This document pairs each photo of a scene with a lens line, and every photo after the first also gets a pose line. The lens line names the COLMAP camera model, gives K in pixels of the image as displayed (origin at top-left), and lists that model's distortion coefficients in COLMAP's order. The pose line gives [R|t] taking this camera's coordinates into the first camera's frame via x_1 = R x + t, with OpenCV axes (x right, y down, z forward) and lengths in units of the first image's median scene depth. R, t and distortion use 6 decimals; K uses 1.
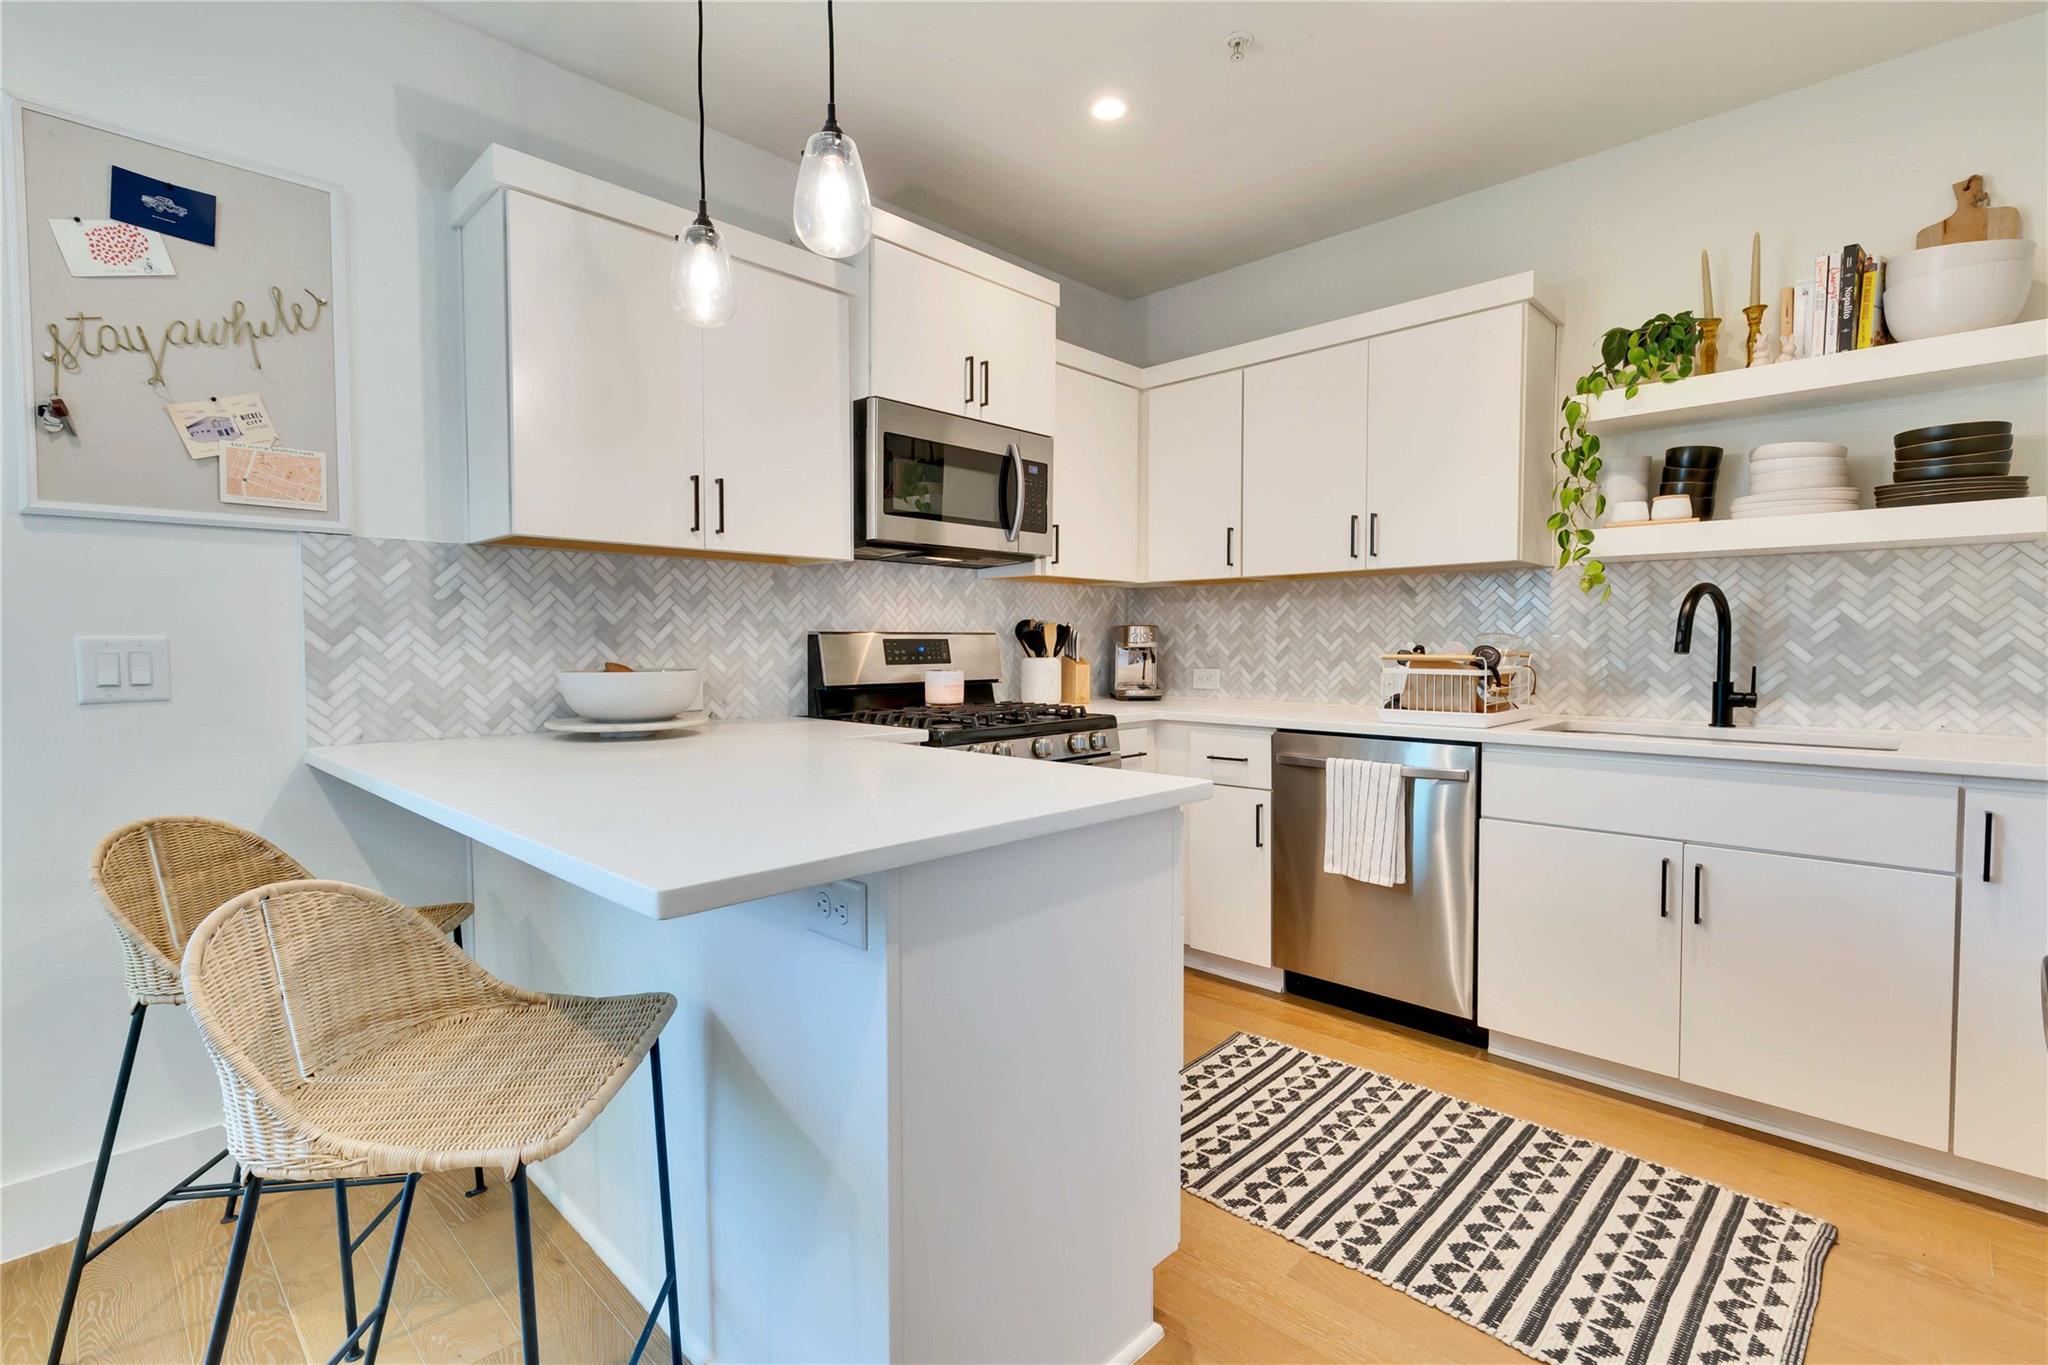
lens RADIAL K [[932.9, 0, 1024.8], [0, 932.9, 677.9], [0, 0, 1]] dist [-0.000411, -0.000307]
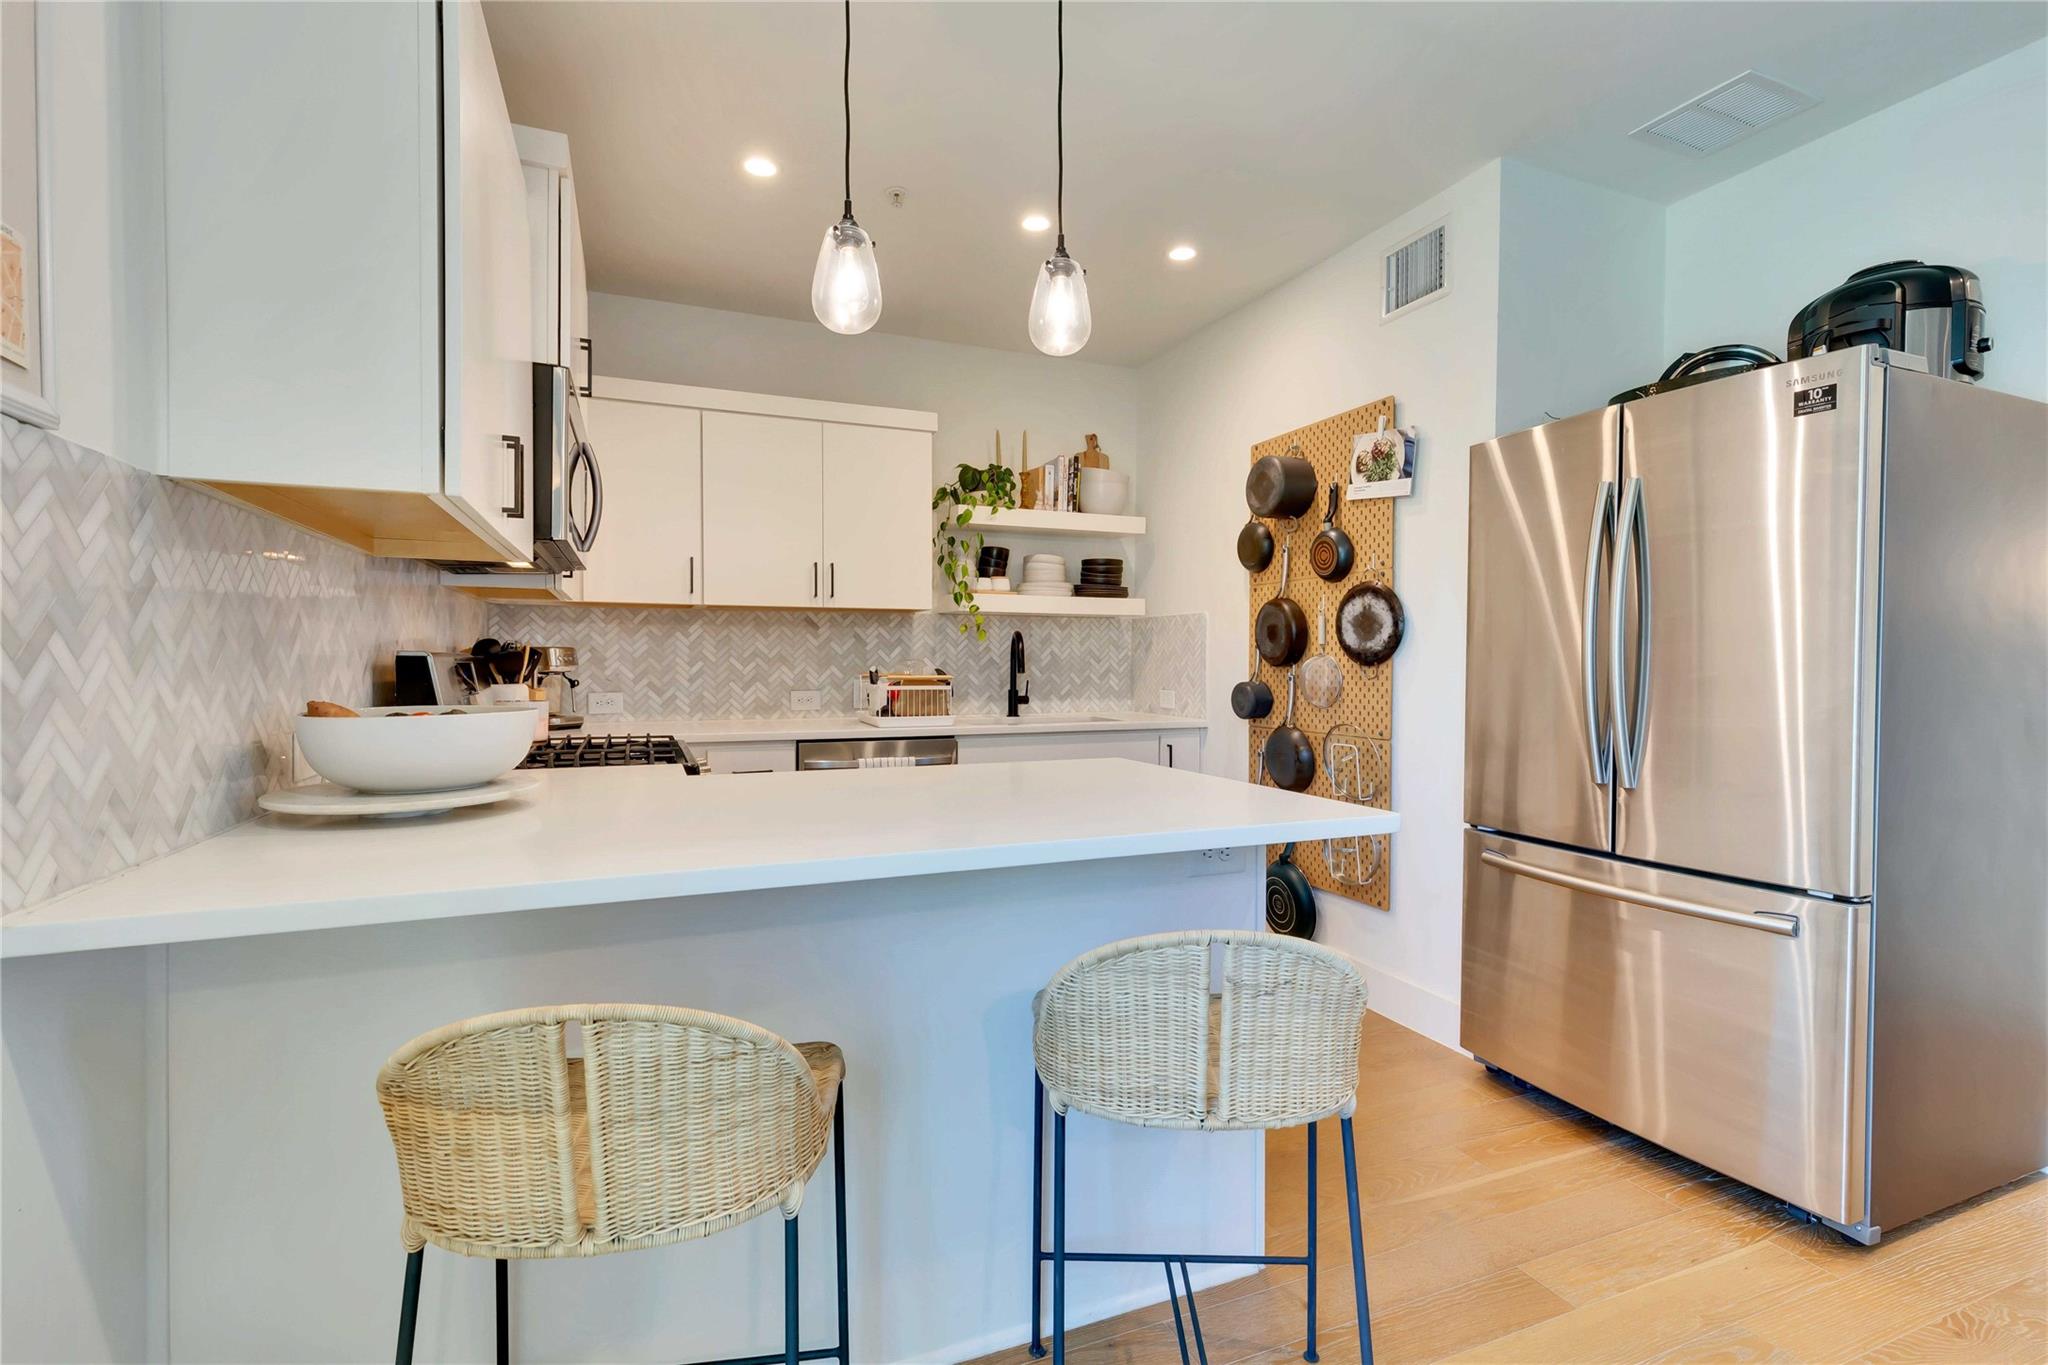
lens RADIAL K [[915.5, 0, 1022.7], [0, 915.5, 678.5], [0, 0, 1]] dist [0.000518, 0.000179]
pose [[0.397993, -0.012835, 0.917299, -0.725040], [0.033176, 0.999449, -0.000410, -0.014191], [-0.916789, 0.030596, 0.398199, 0.312979]]
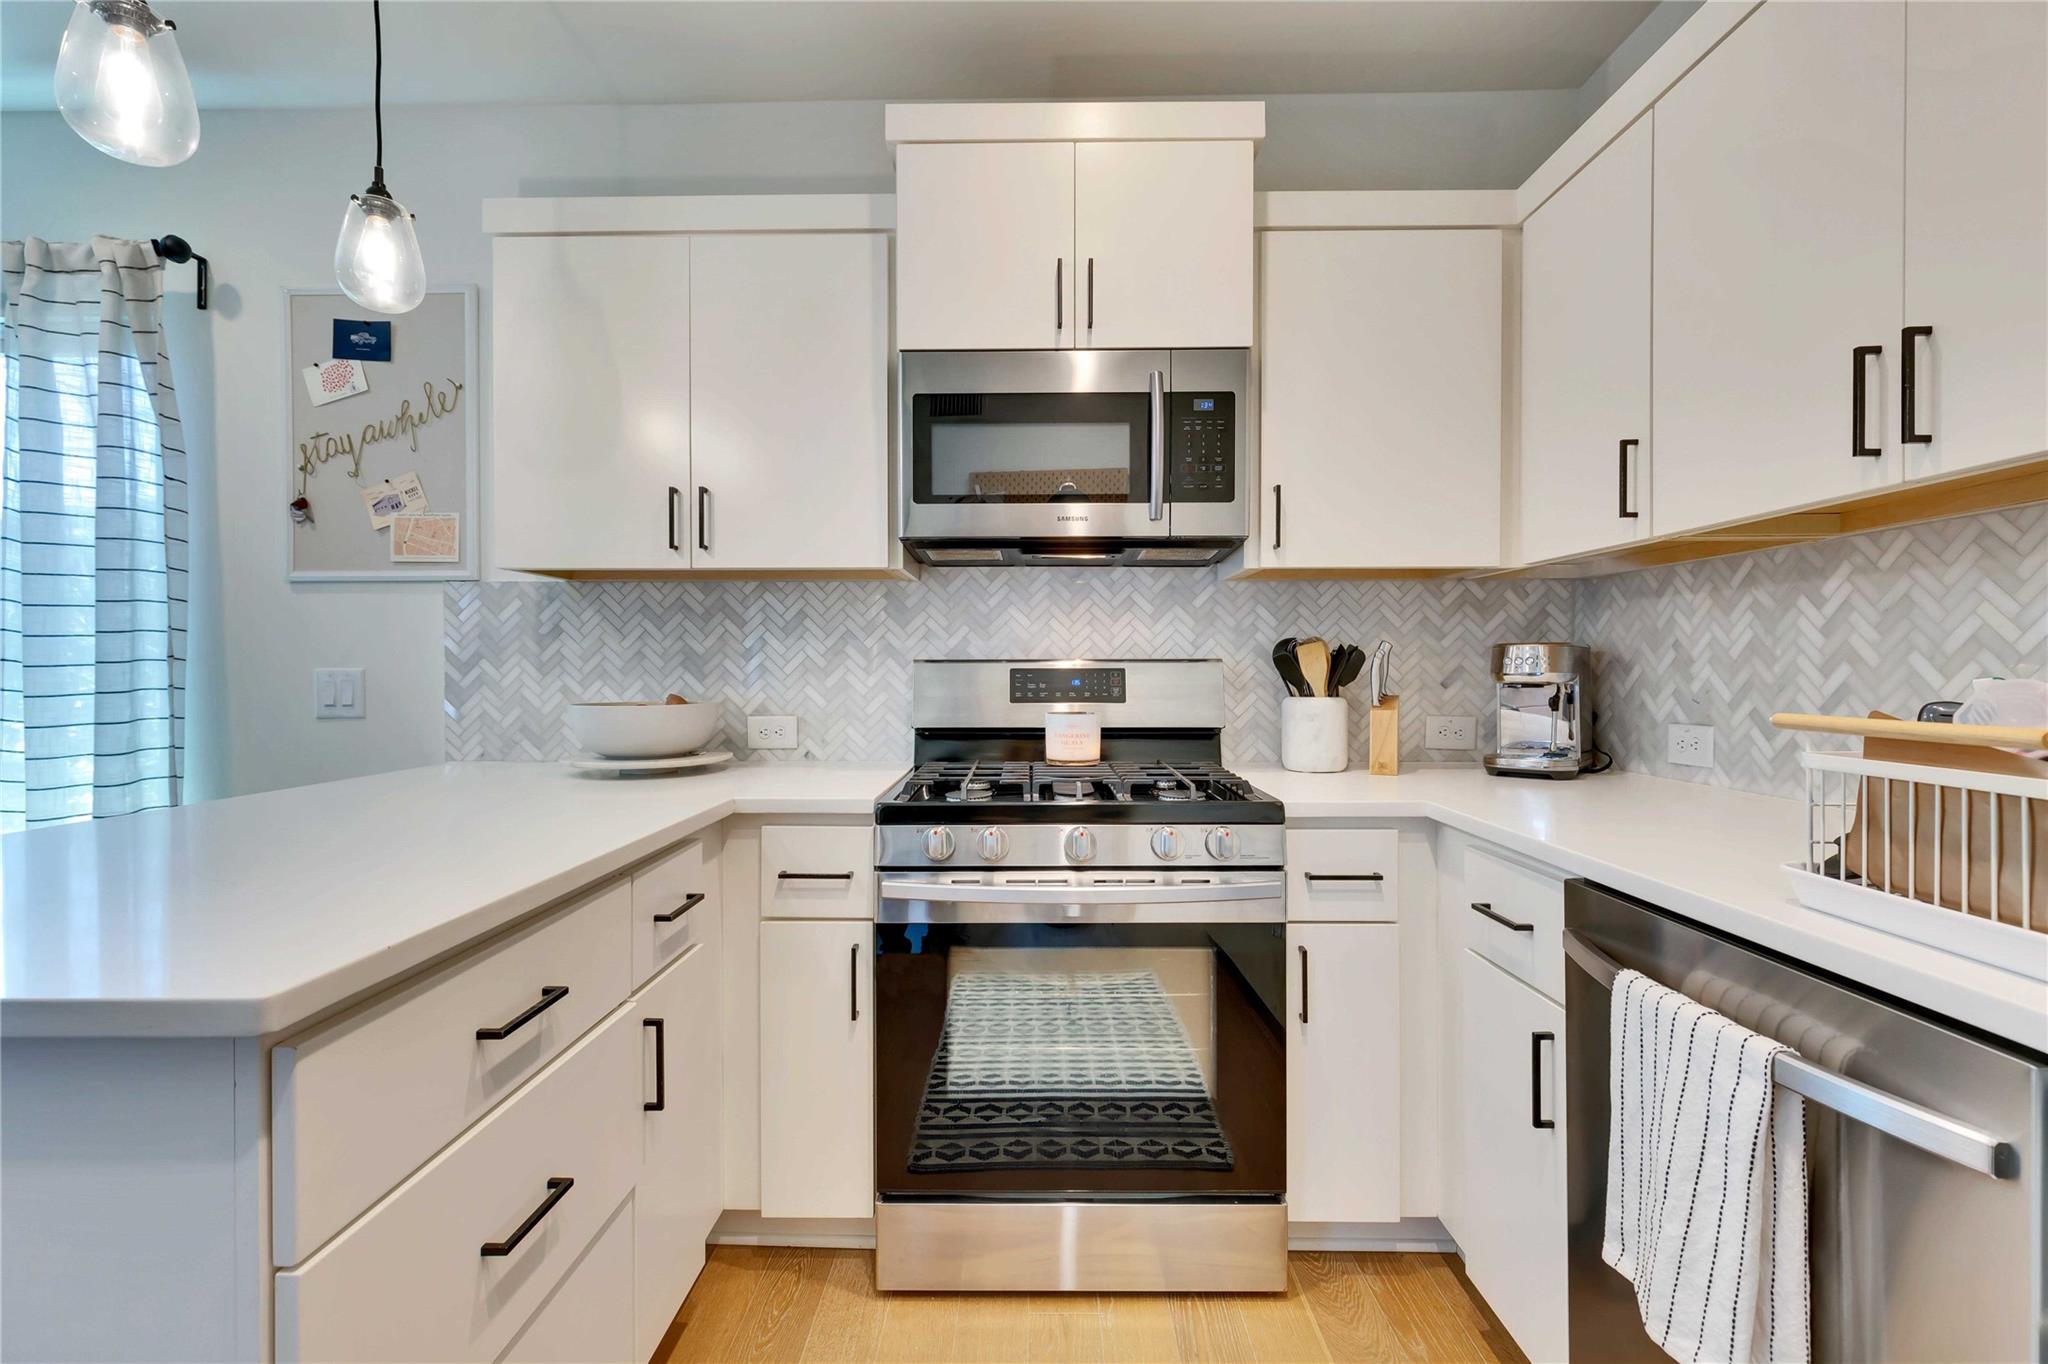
lens RADIAL K [[915.5, 0, 1022.7], [0, 915.5, 678.0], [0, 0, 1]] dist [0.000518, 0.000179]
pose [[0.682324, 0.007222, -0.731014, 0.443566], [-0.027709, 0.999488, -0.015989, -0.025251], [0.730525, 0.031165, 0.682175, 0.557596]]
